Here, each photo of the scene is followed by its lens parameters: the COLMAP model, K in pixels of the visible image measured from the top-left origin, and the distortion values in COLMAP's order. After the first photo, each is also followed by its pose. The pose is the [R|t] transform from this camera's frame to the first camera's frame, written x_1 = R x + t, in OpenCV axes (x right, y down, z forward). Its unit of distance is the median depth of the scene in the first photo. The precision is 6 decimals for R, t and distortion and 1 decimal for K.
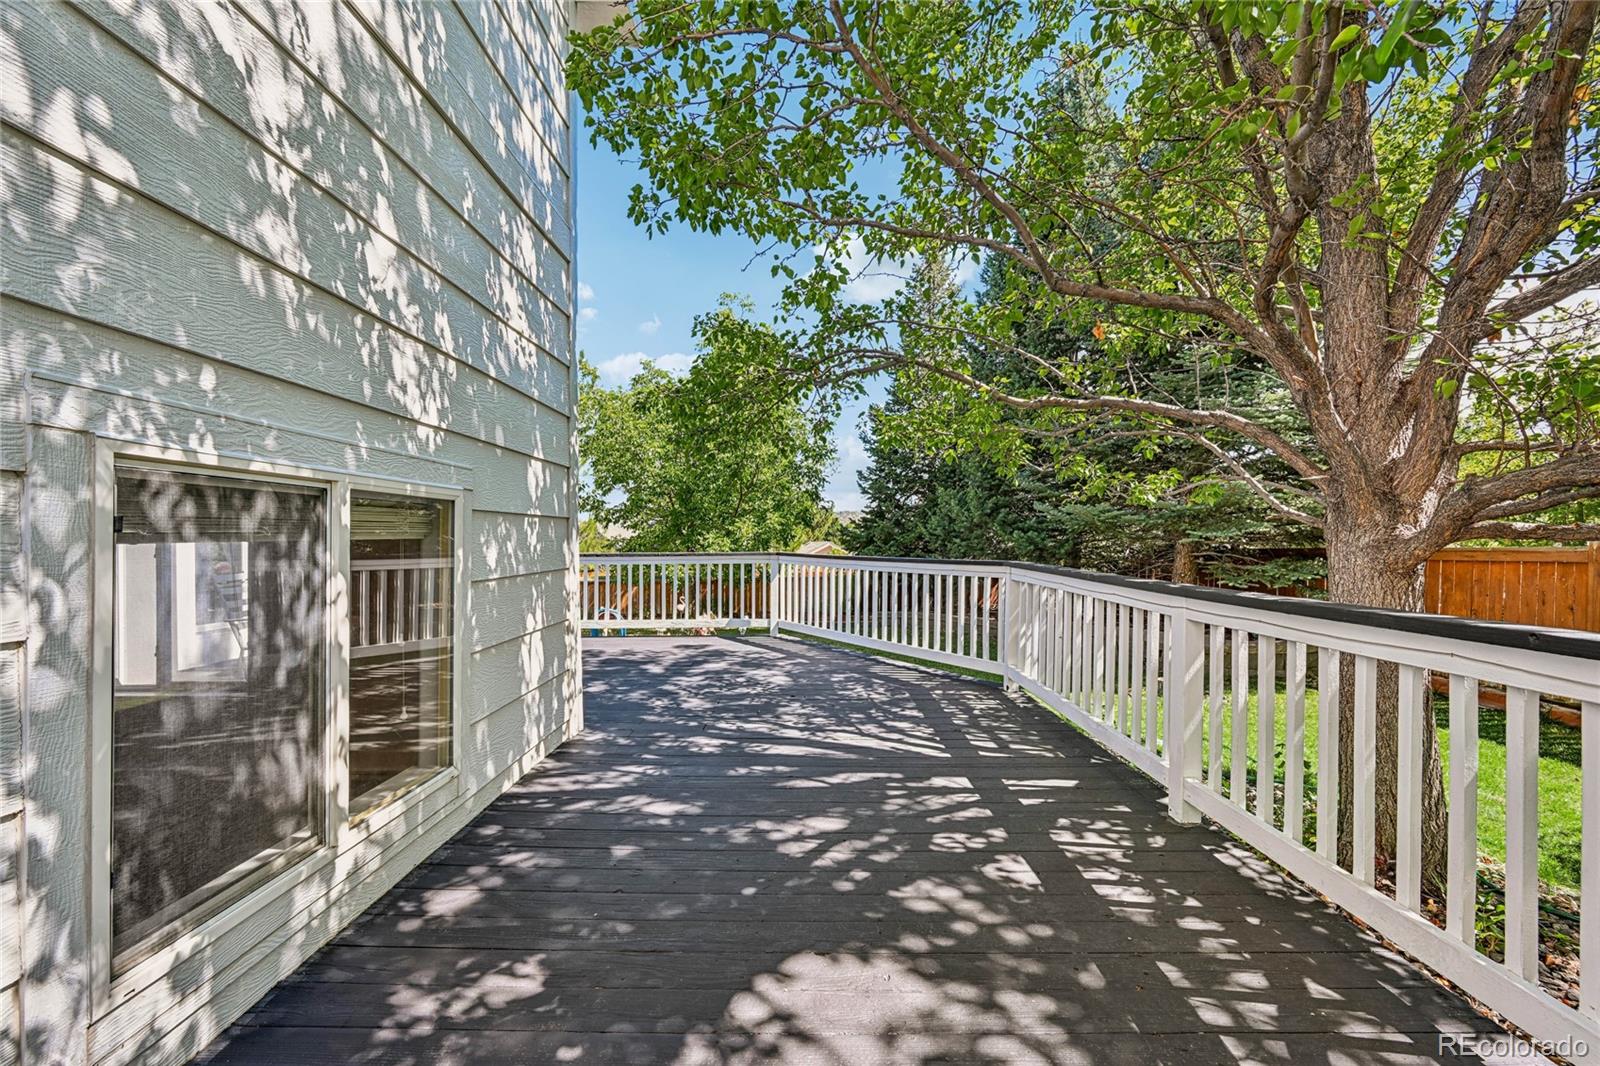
lens RADIAL K [[627.4, 0, 797.6], [0, 627.4, 539.0], [0, 0, 1]] dist [-0.002962, 0.000410]
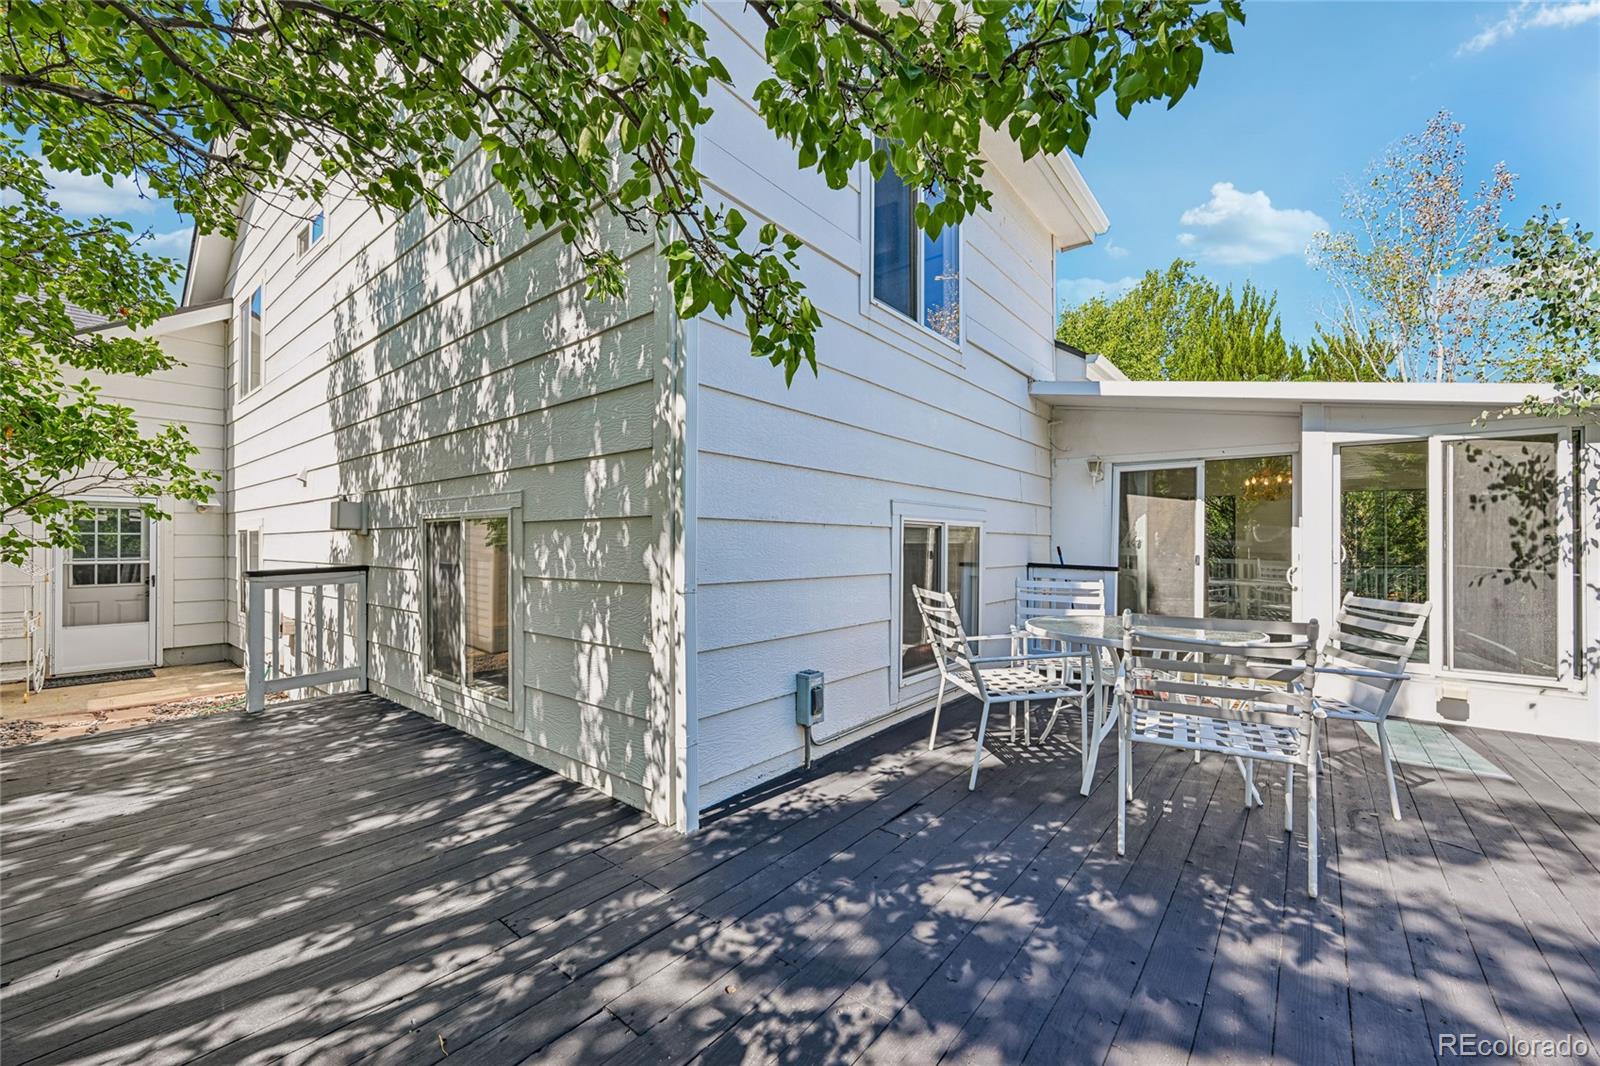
lens RADIAL K [[627.4, 0, 806.5], [0, 627.4, 543.1], [0, 0, 1]] dist [-0.002962, 0.000410]
pose [[-0.622042, -0.000101, -0.782984, 0.114699], [-0.002537, 0.999995, 0.001886, -0.006326], [0.782980, 0.003159, -0.622039, 1.904294]]
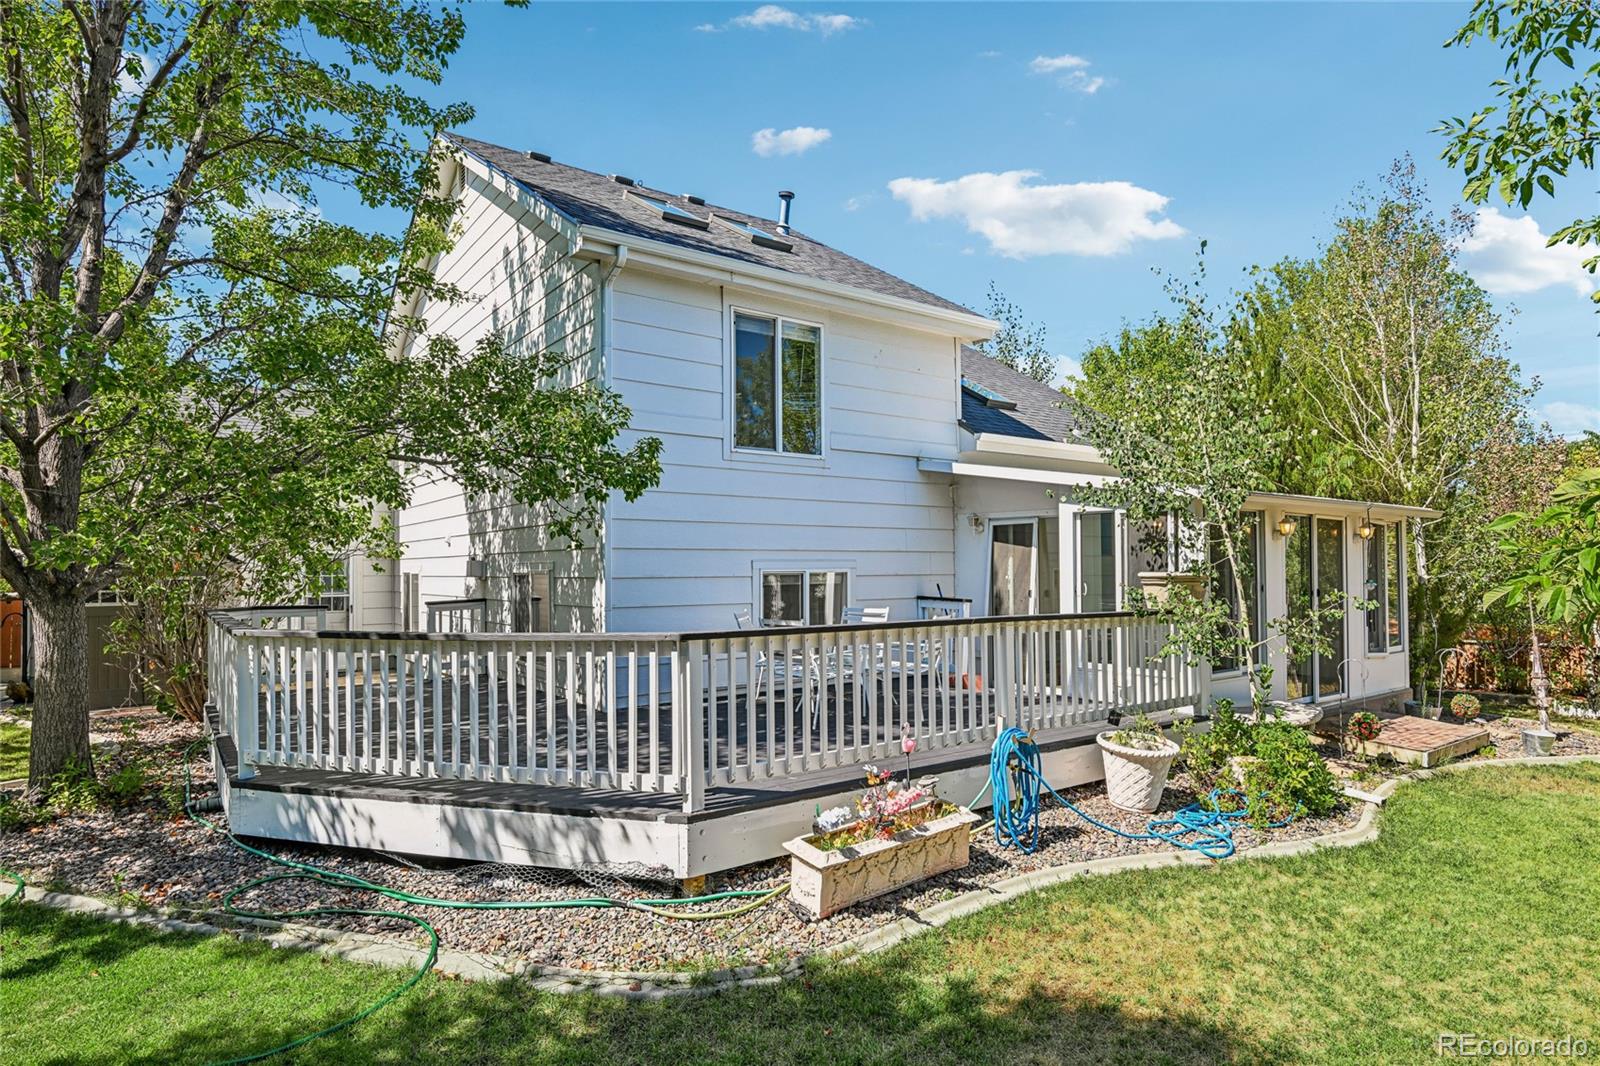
lens RADIAL K [[887.5, 0, 804.9], [0, 887.5, 547.9], [0, 0, 1]] dist [-0.002615, -0.000099]
pose [[-0.803558, -0.001853, -0.595224, 0.730051], [0.009031, 0.999842, -0.015304, -0.091169], [0.595158, -0.017673, -0.803414, 3.927059]]
